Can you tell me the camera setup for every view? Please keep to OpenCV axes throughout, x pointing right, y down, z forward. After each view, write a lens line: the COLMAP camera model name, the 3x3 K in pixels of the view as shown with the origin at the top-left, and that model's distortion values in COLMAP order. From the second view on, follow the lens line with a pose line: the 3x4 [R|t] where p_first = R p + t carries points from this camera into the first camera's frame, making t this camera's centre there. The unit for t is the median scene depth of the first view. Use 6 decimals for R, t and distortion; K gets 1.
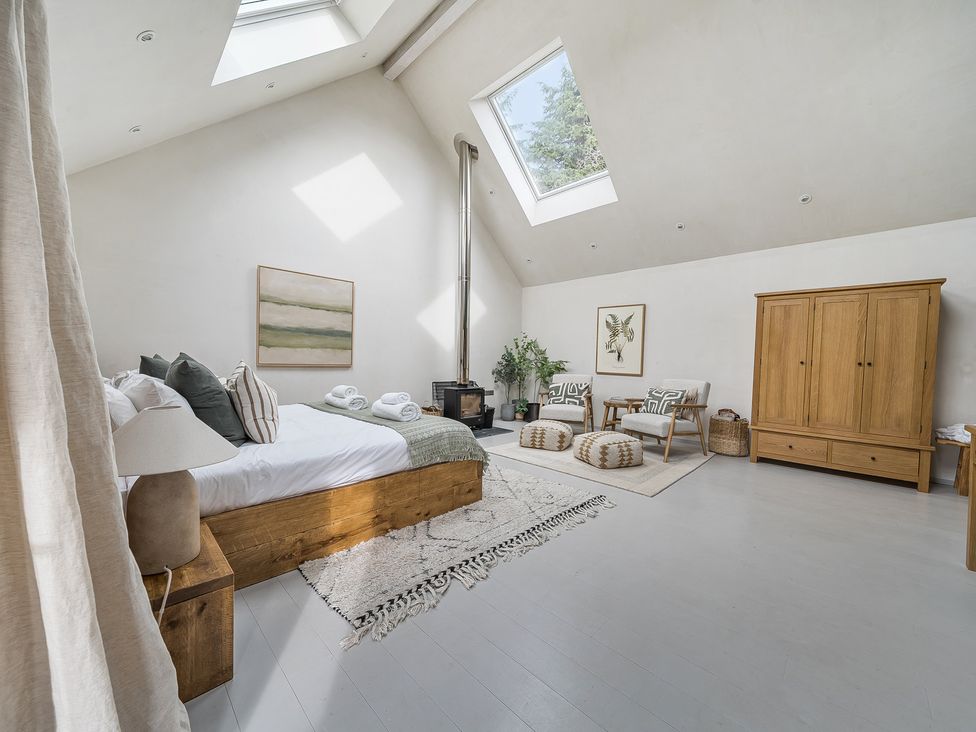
lens RADIAL K [[376.8, 0, 482.9], [0, 376.8, 369.3], [0, 0, 1]] dist [0.010364, 0.000720]
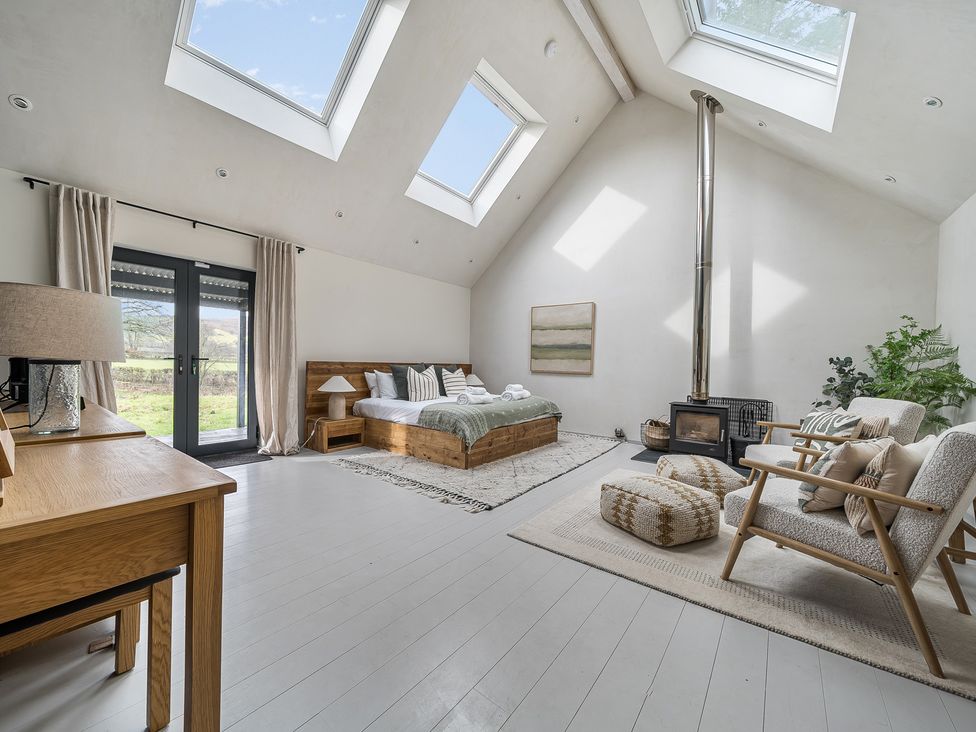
lens RADIAL K [[376.8, 0, 484.4], [0, 376.8, 368.9], [0, 0, 1]] dist [0.010364, 0.000720]
pose [[0.108408, -0.004813, -0.994095, 0.844564], [-0.041828, 0.999081, -0.009398, 0.001729], [0.993226, 0.042600, 0.108107, 0.587096]]
